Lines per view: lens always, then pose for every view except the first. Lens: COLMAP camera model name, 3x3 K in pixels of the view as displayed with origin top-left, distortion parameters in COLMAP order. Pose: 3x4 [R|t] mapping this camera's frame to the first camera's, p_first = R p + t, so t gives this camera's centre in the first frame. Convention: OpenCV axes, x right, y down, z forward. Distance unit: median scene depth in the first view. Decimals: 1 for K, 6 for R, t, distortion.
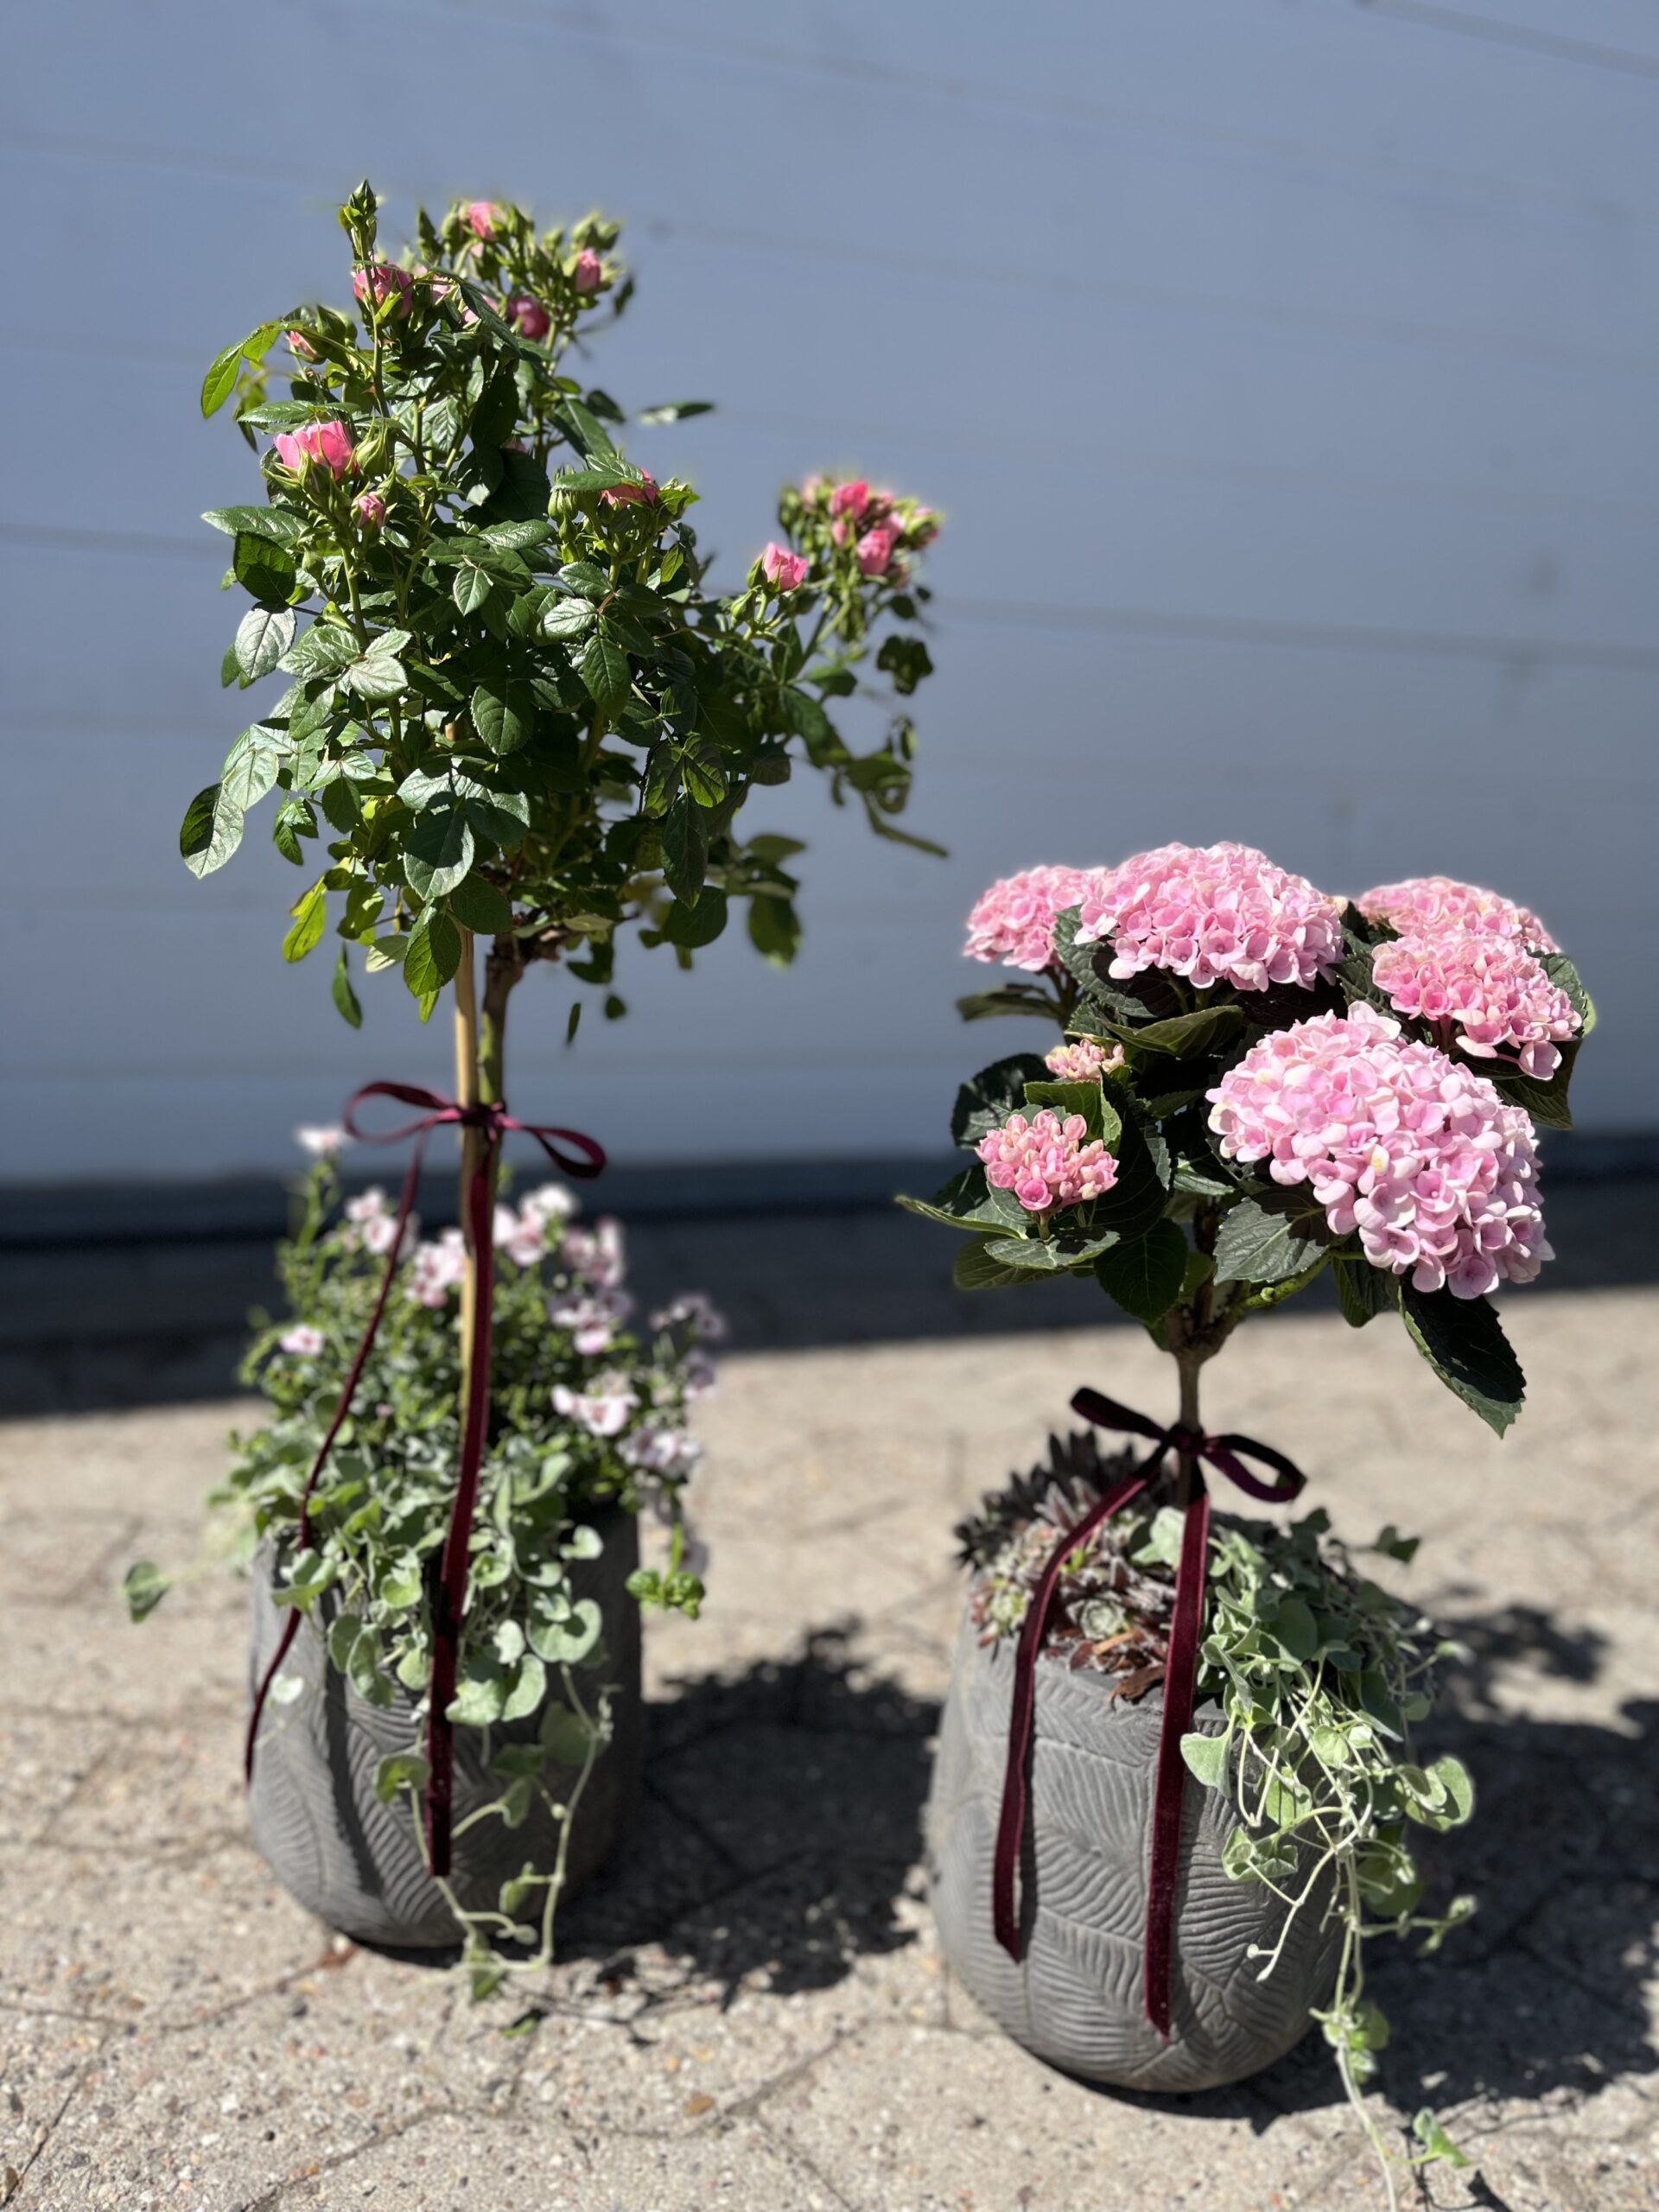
lens RADIAL K [[1678.5, 0, 829.5], [0, 1678.5, 1106.0], [0, 0, 1]] dist [0.010852, 0.001654]
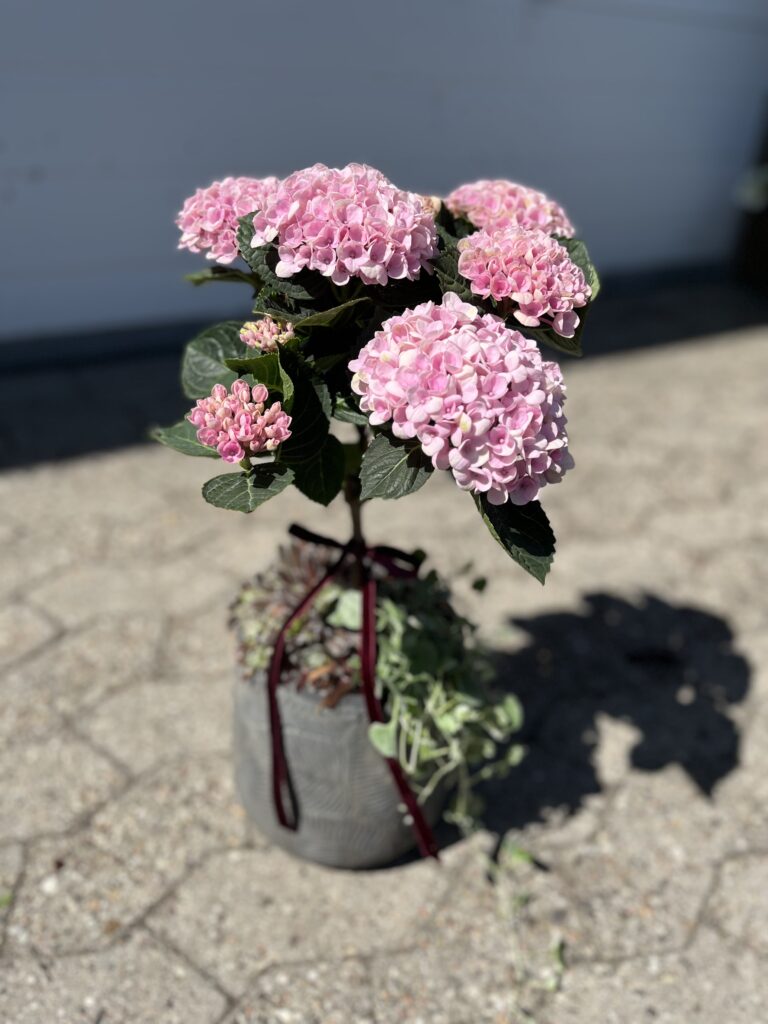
lens RADIAL K [[795.2, 0, 384.0], [0, 795.2, 512.0], [0, 0, 1]] dist [0.148831, -0.269304]
pose [[0.973344, -0.113802, 0.199127, 0.102230], [0.049033, 0.951395, 0.304046, -0.091968], [-0.224049, -0.286177, 0.931614, 0.318012]]
